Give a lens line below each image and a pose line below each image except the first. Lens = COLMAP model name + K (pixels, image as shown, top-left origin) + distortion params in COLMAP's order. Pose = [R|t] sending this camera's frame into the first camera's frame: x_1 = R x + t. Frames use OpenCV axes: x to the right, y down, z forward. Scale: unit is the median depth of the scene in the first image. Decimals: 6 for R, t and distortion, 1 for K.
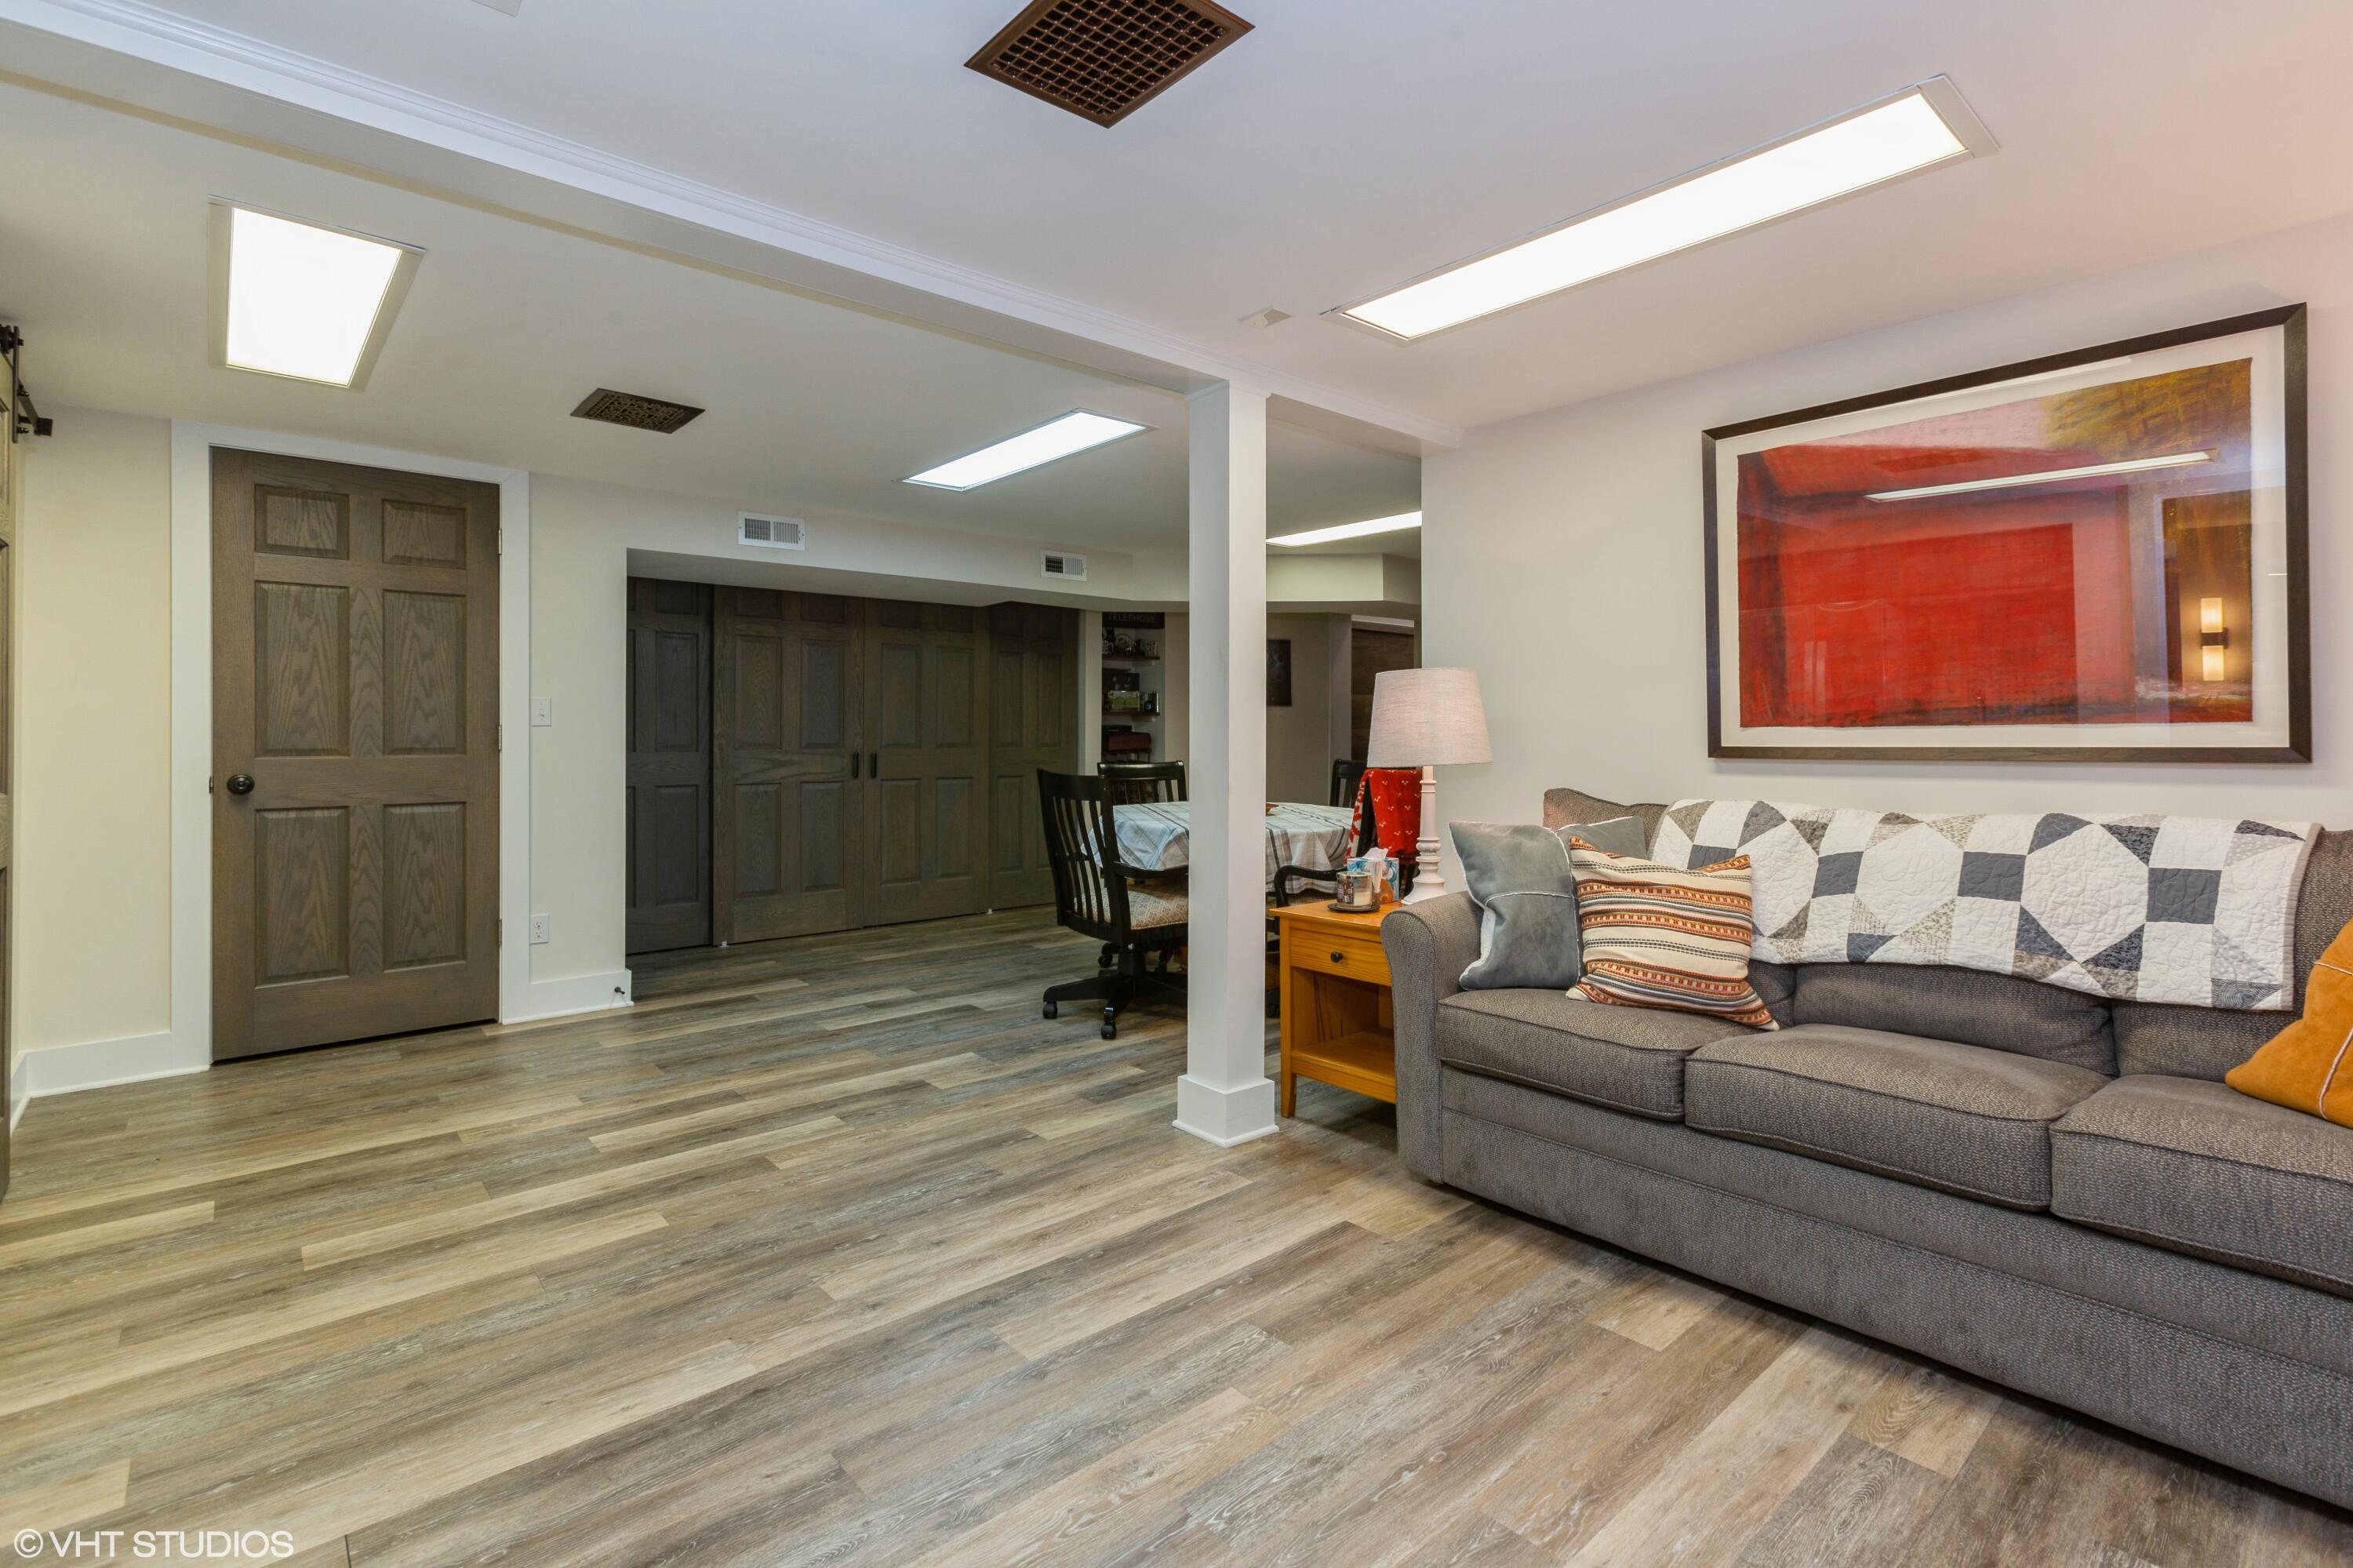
lens RADIAL K [[1059.5, 0, 1184.3], [0, 1059.5, 741.8], [0, 0, 1]] dist [0.009903, -0.000392]
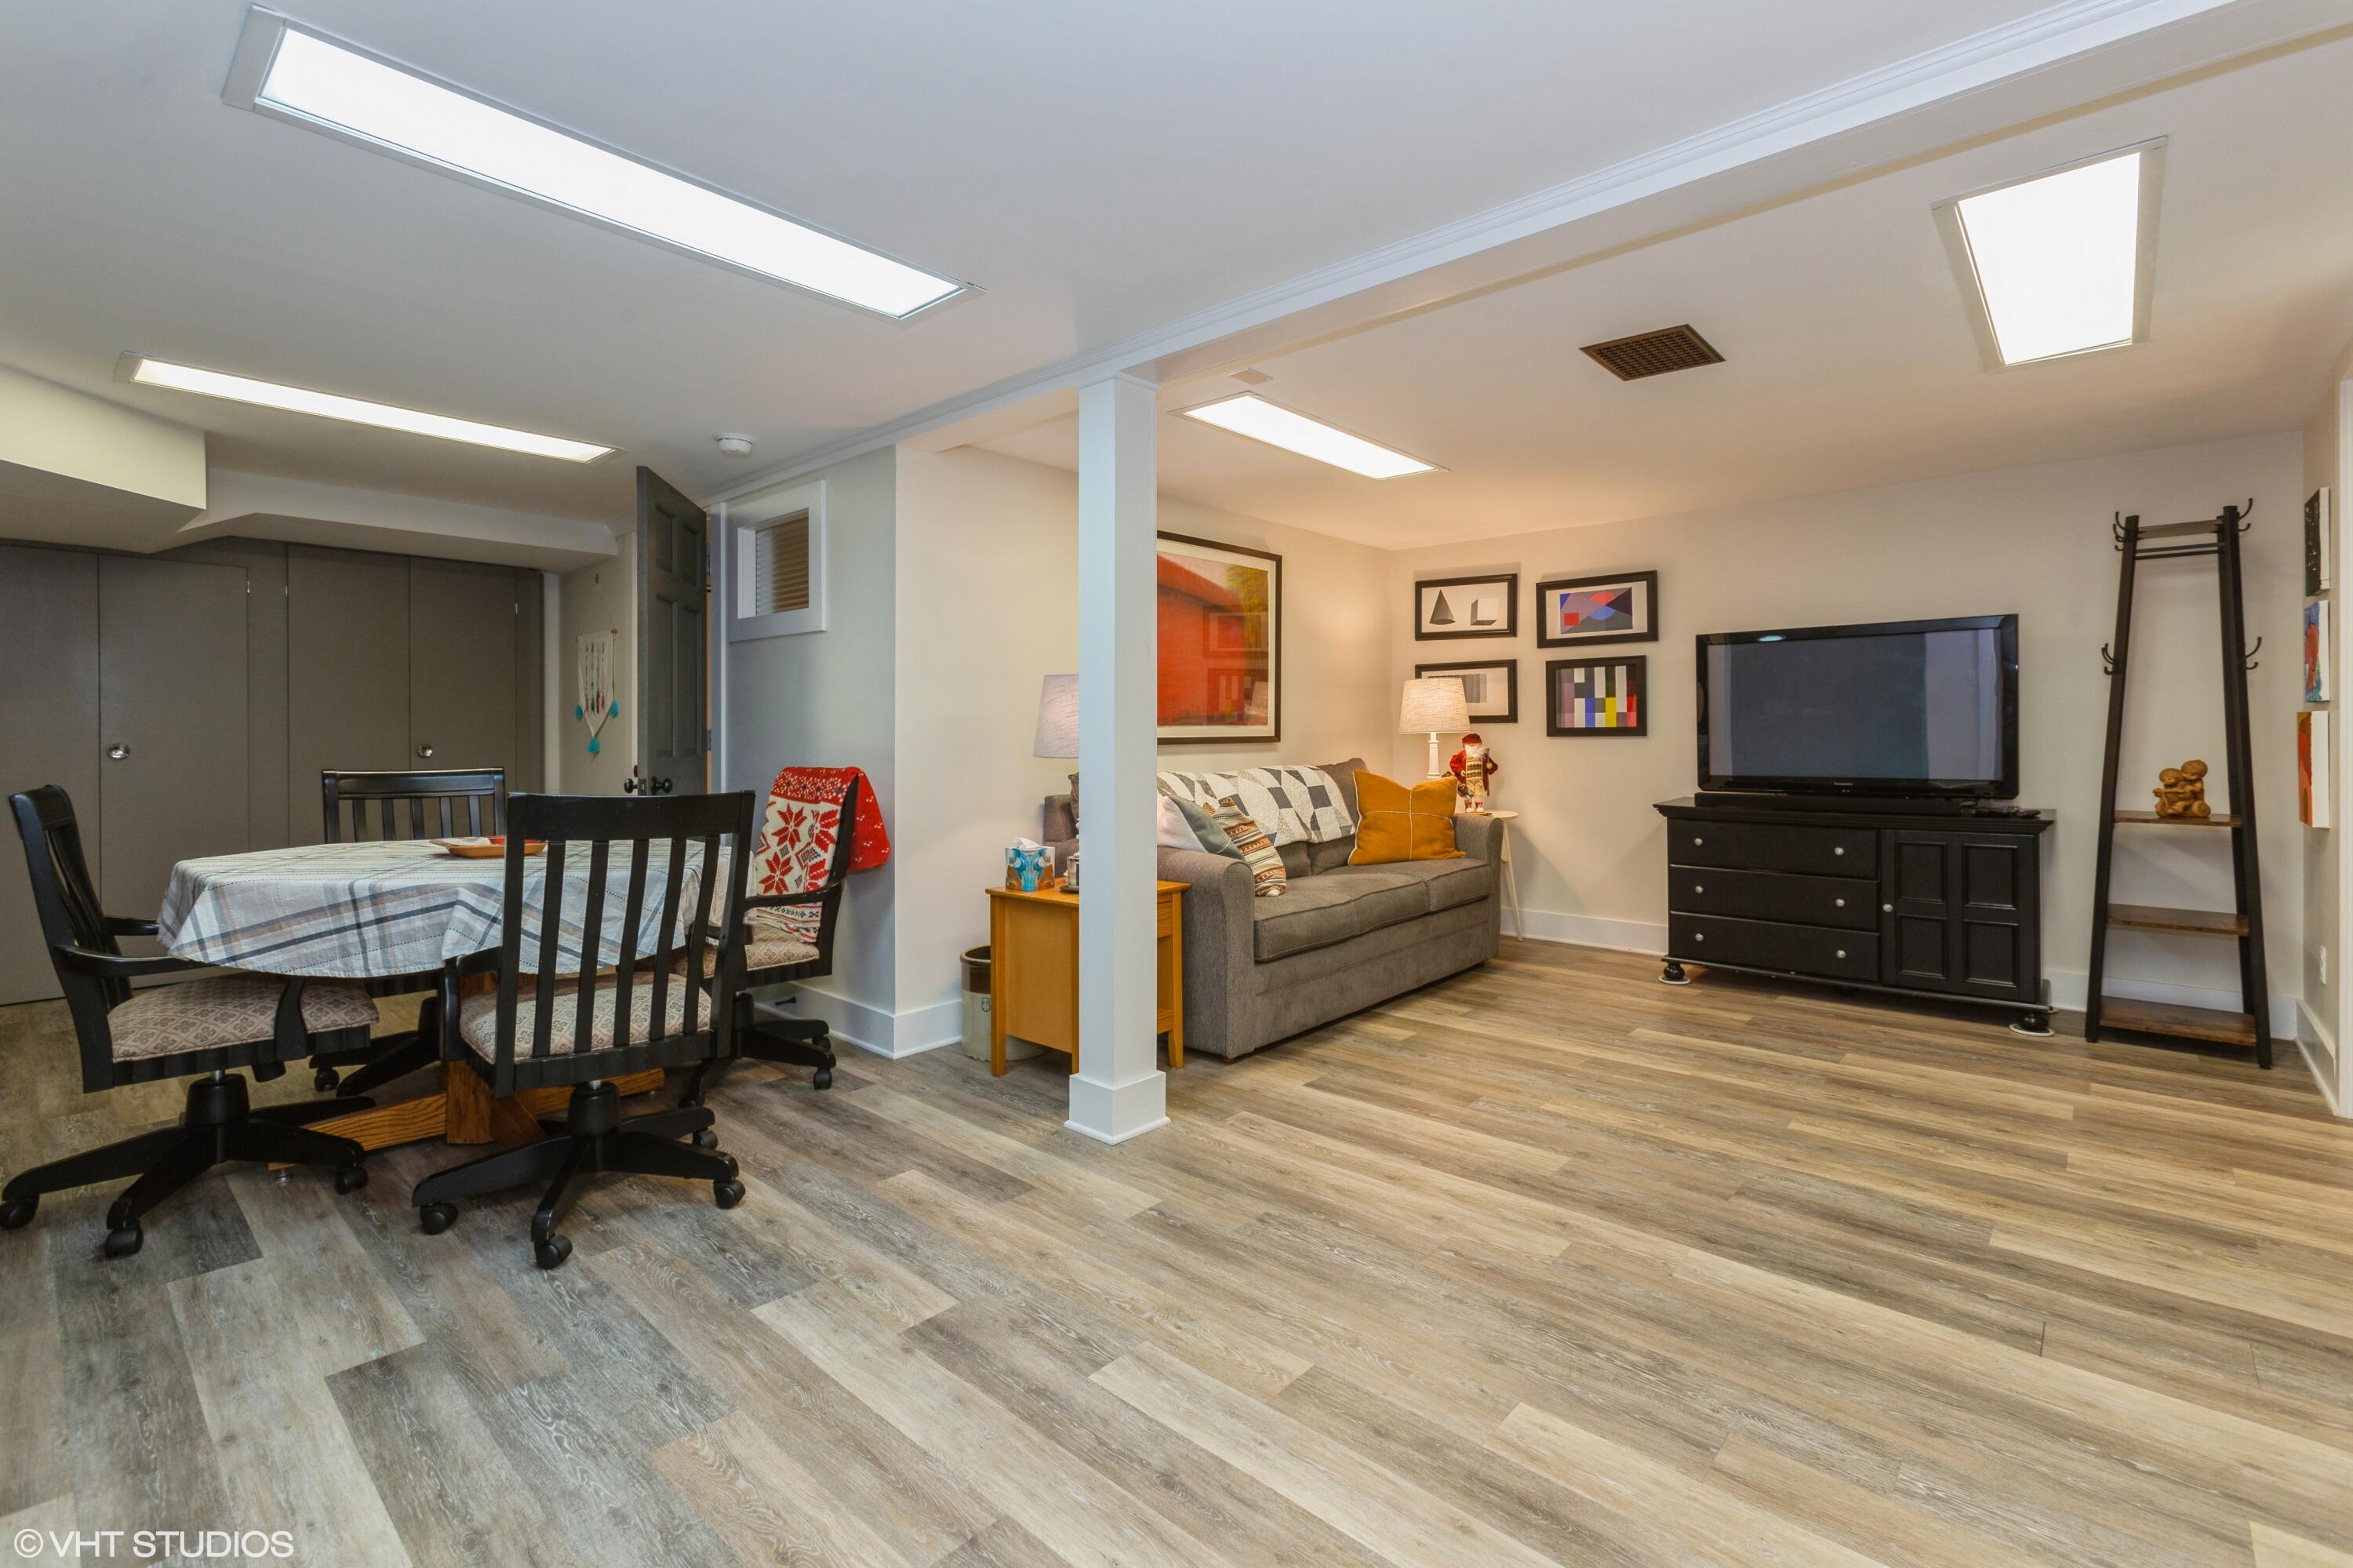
lens RADIAL K [[1059.5, 0, 1182.9], [0, 1059.5, 735.3], [0, 0, 1]] dist [0.009903, -0.000392]
pose [[-0.124819, 0.008402, 0.992144, -1.251644], [0.002448, 0.999964, -0.008160, 0.019493], [-0.992176, 0.001411, -0.124835, 1.413422]]
